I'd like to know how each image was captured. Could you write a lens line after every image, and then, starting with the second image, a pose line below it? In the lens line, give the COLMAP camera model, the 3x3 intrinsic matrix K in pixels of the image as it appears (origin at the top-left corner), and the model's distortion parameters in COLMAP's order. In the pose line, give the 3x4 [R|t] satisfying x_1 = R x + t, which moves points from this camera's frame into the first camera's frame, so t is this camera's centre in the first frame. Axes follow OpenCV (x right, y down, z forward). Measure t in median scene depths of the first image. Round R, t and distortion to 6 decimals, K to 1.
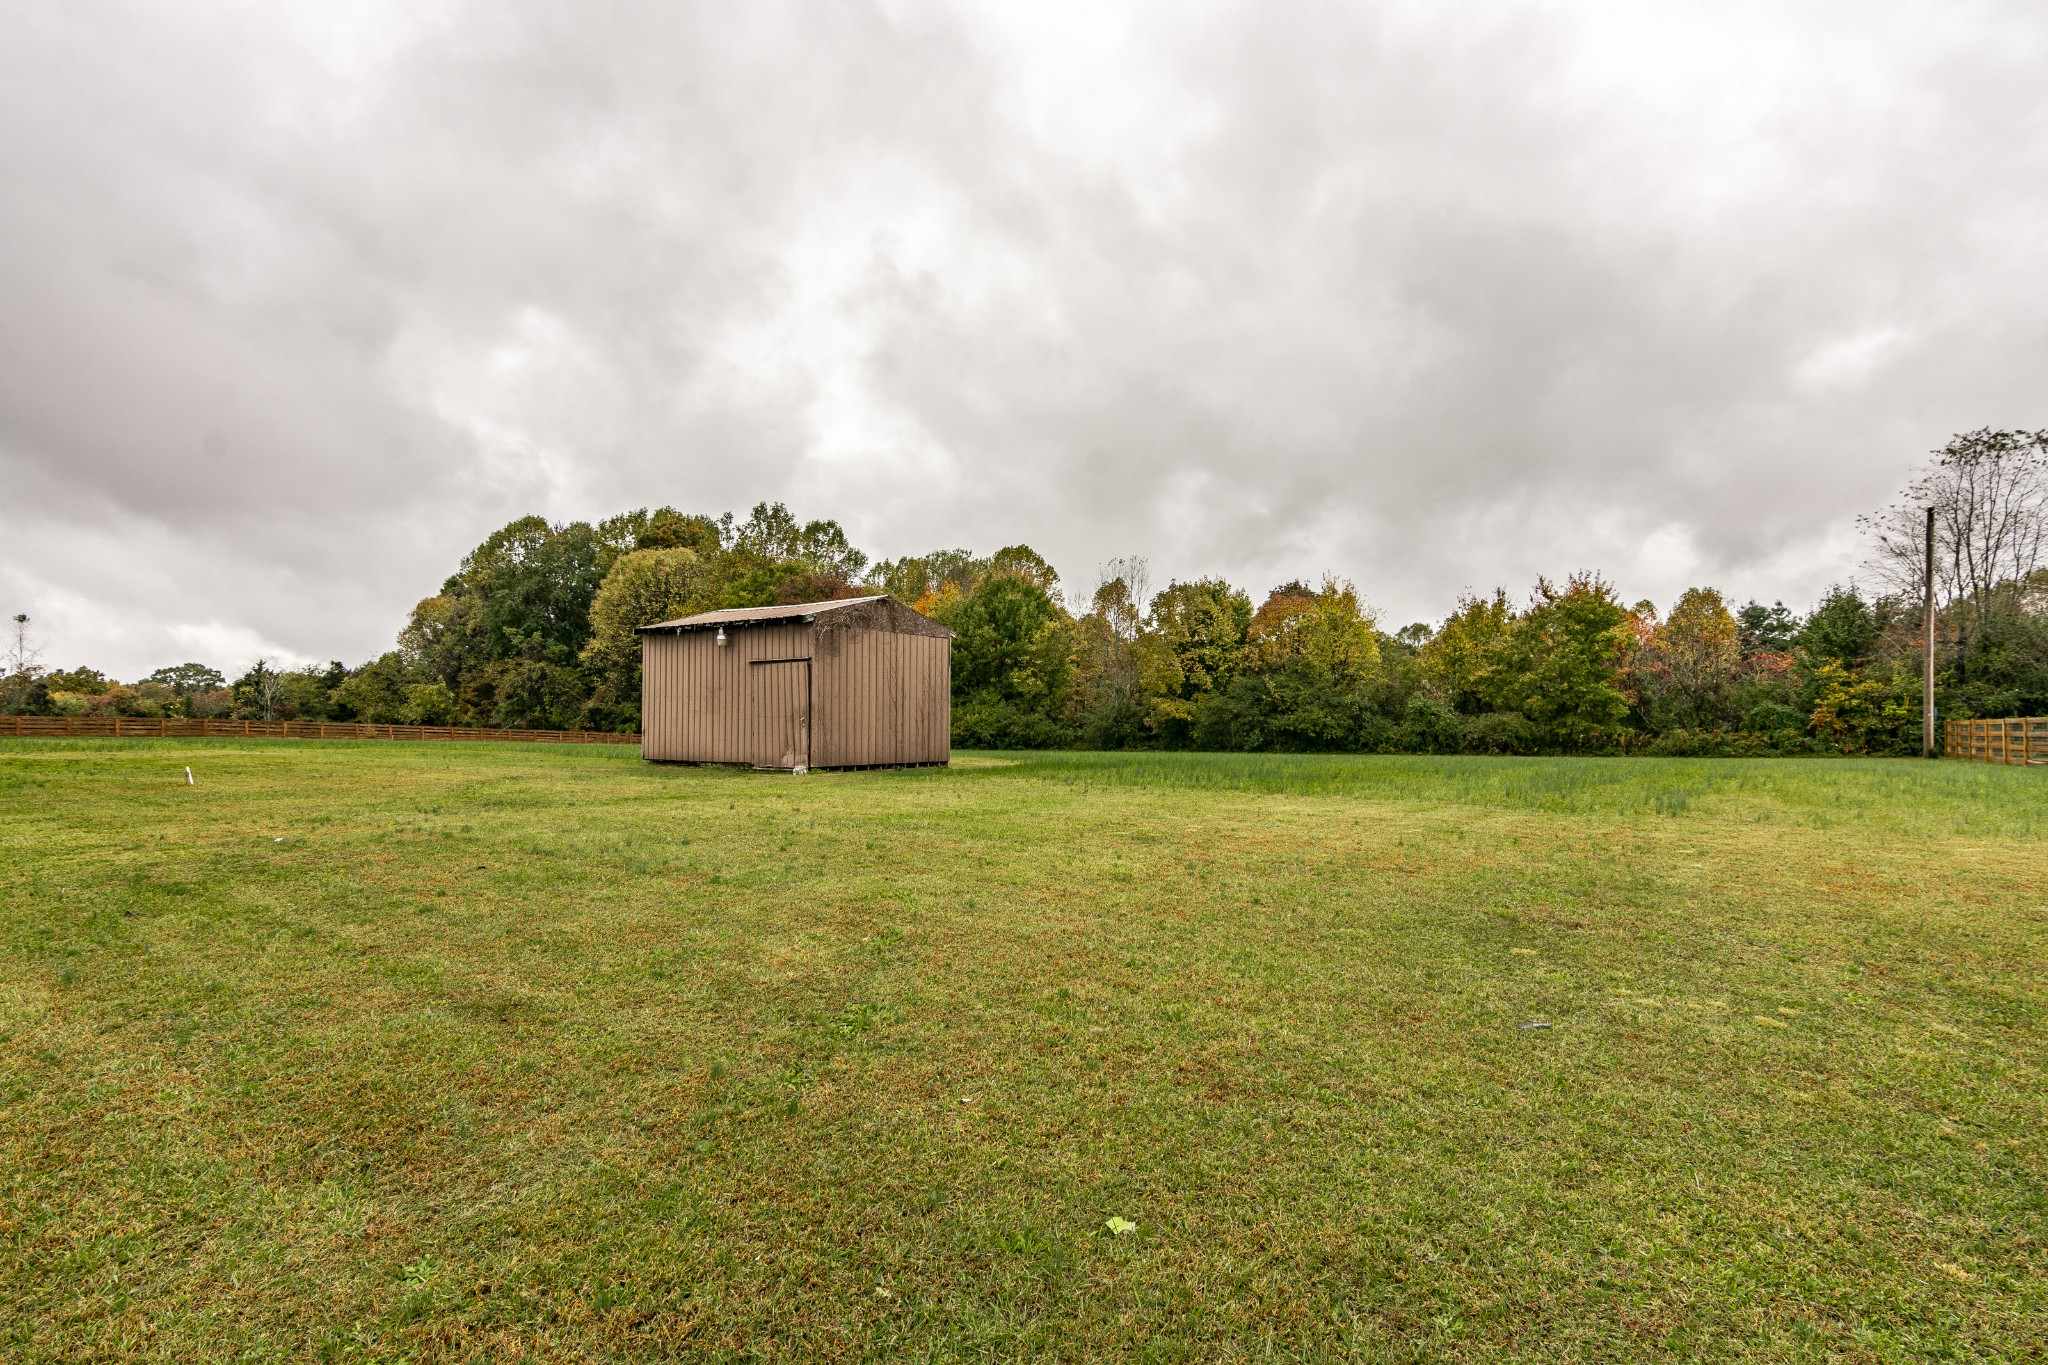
lens RADIAL K [[992.3, 0, 1029.9], [0, 992.3, 682.8], [0, 0, 1]] dist [-0.000540, -0.007906]
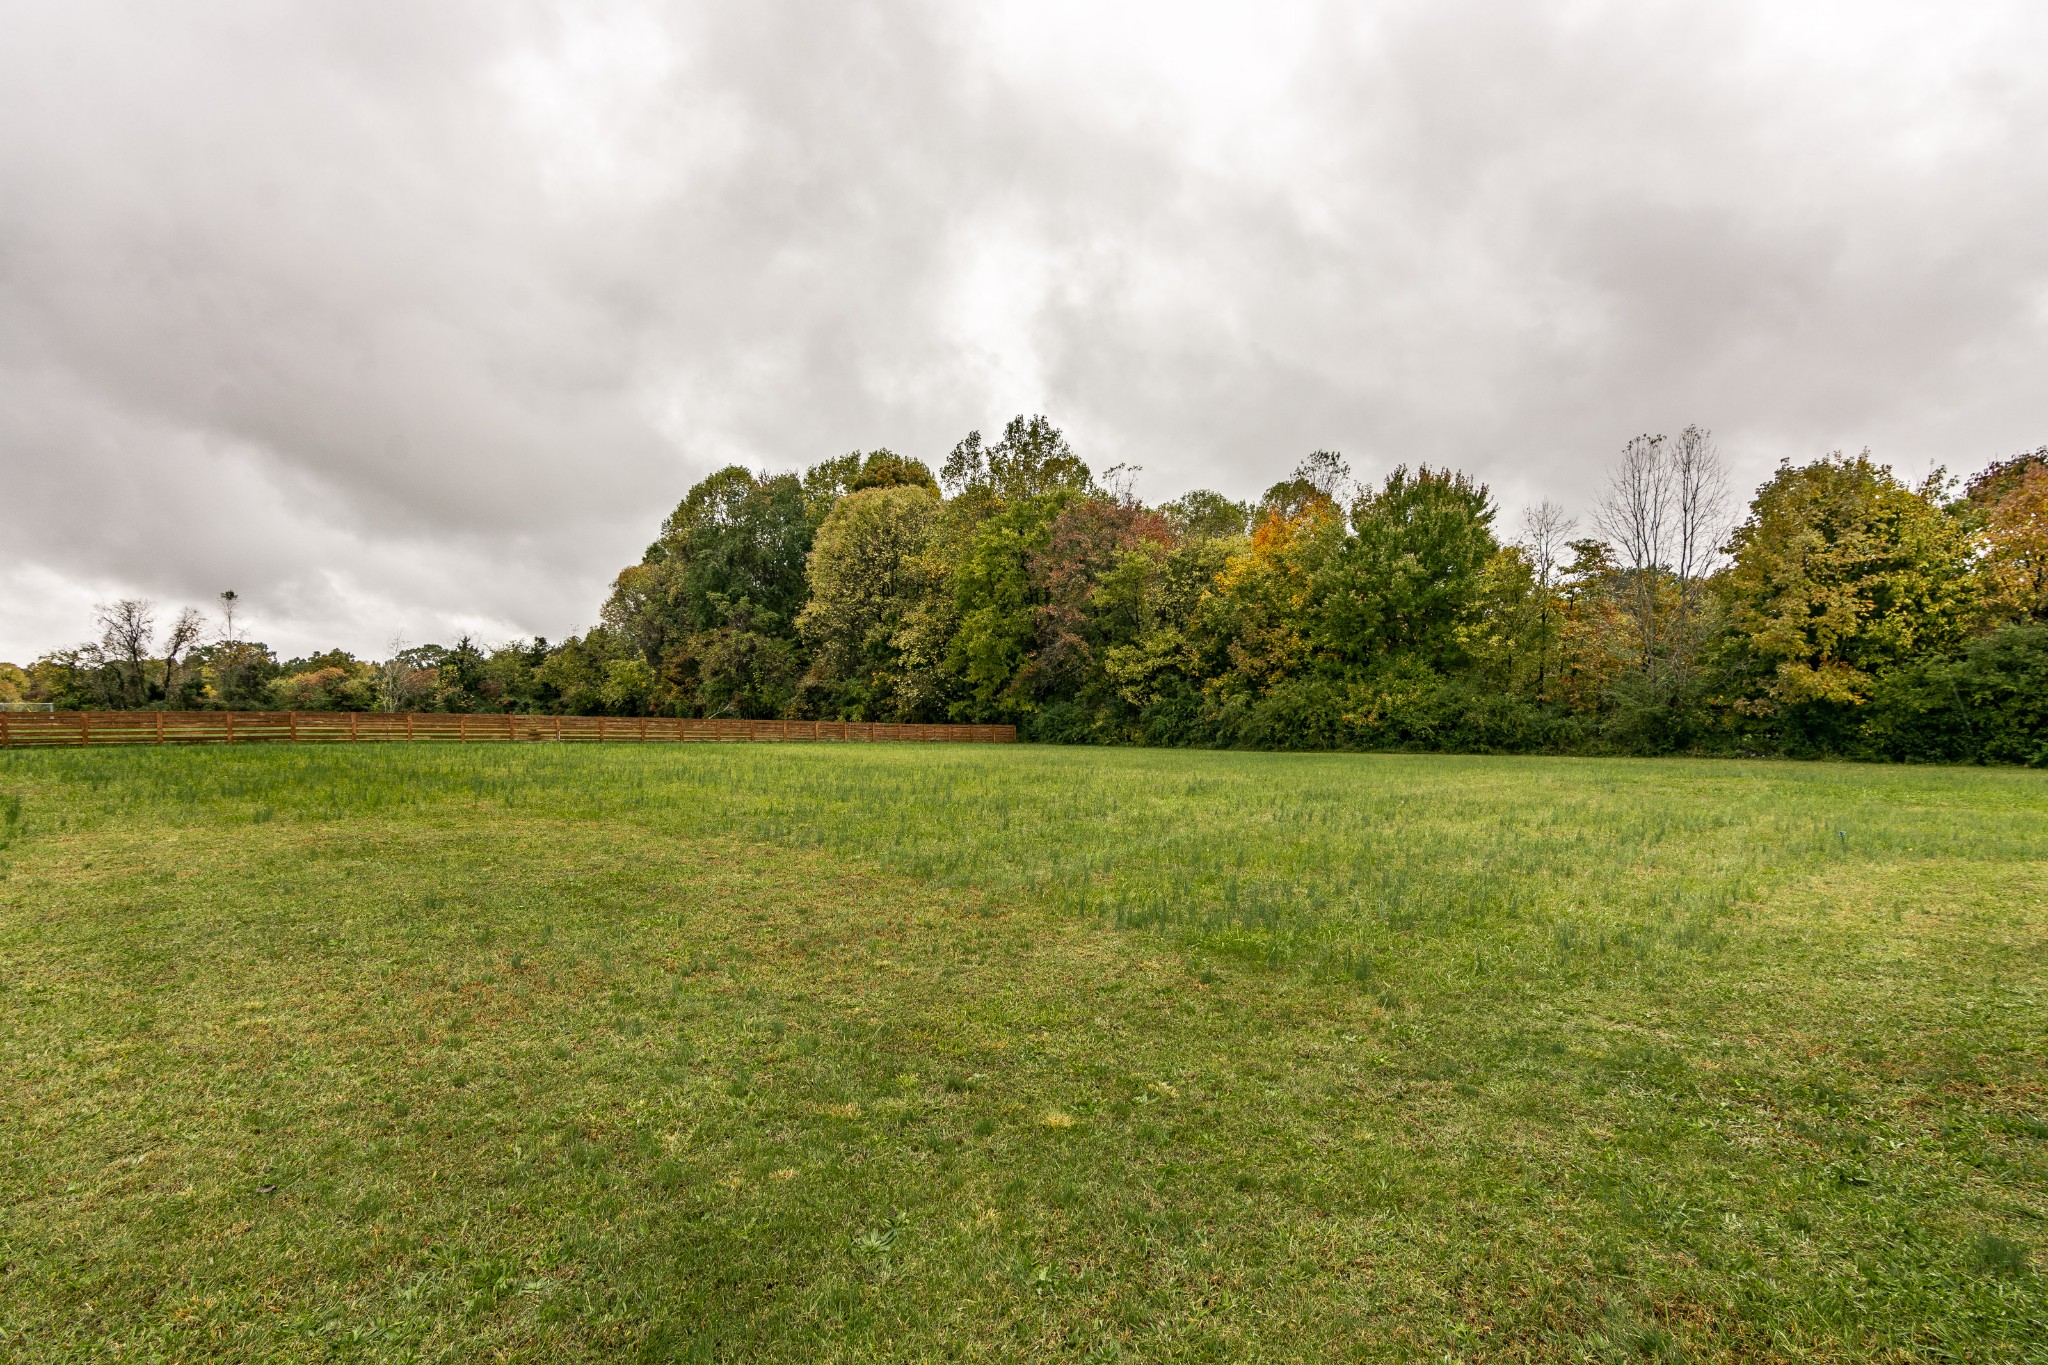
lens RADIAL K [[992.3, 0, 1029.9], [0, 992.3, 682.8], [0, 0, 1]] dist [-0.000540, -0.007906]
pose [[0.984837, -0.008141, -0.173289, -0.104569], [0.013022, 0.999549, 0.027045, 0.002515], [0.172991, -0.028892, 0.984500, 0.195271]]
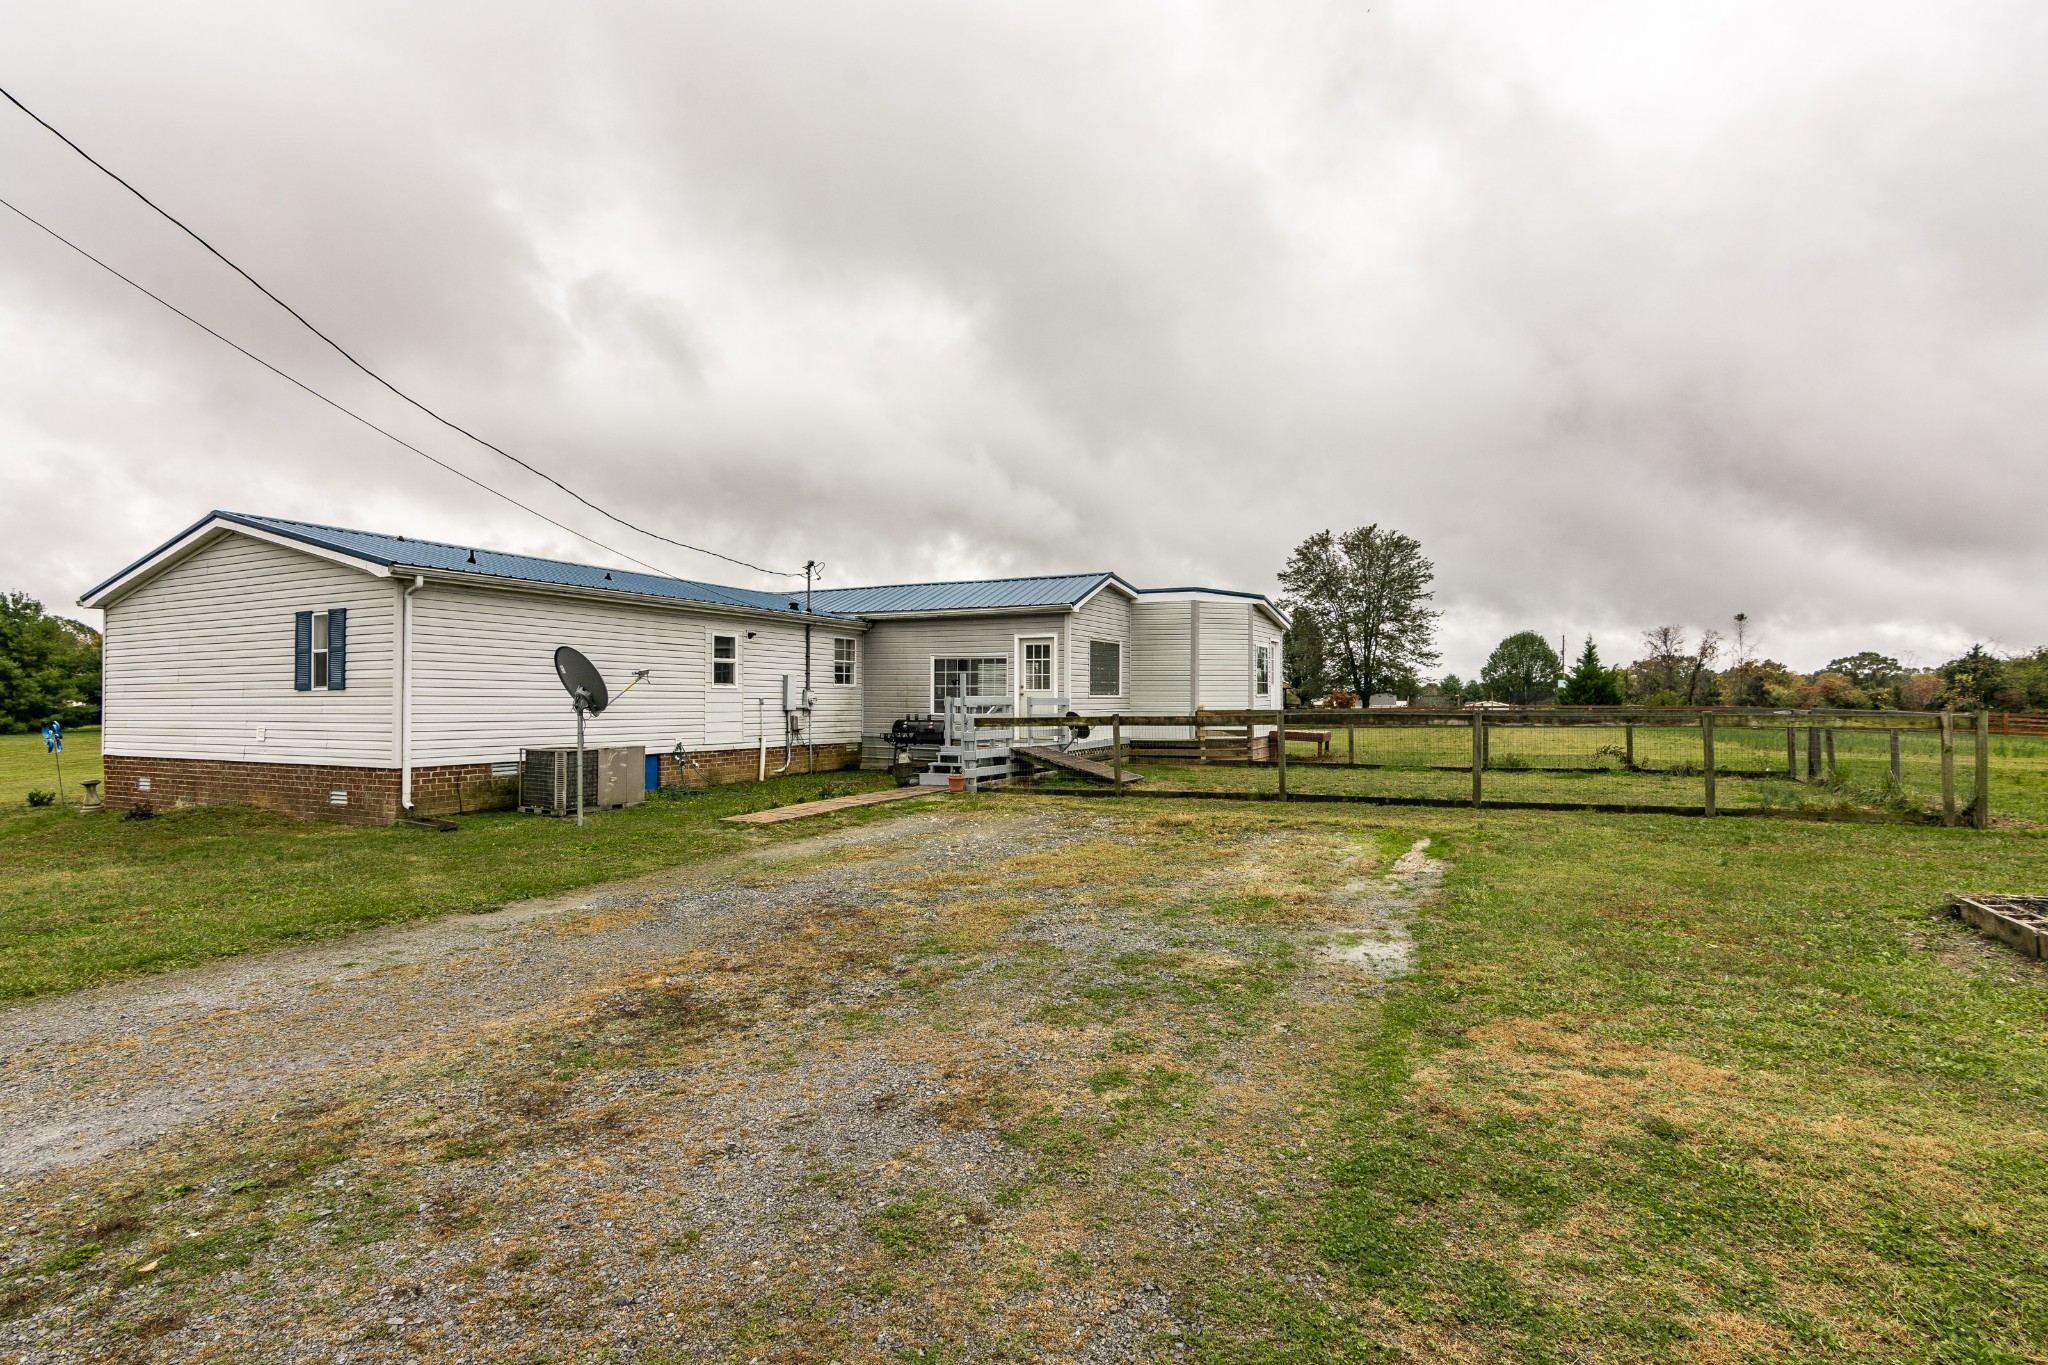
lens RADIAL K [[992.3, 0, 1029.9], [0, 992.3, 682.8], [0, 0, 1]] dist [-0.000540, -0.007906]
pose [[0.175110, -0.015283, -0.984430, -0.070459], [0.026081, 0.999601, -0.010879, -0.000742], [0.984203, -0.023770, 0.175439, 0.016635]]
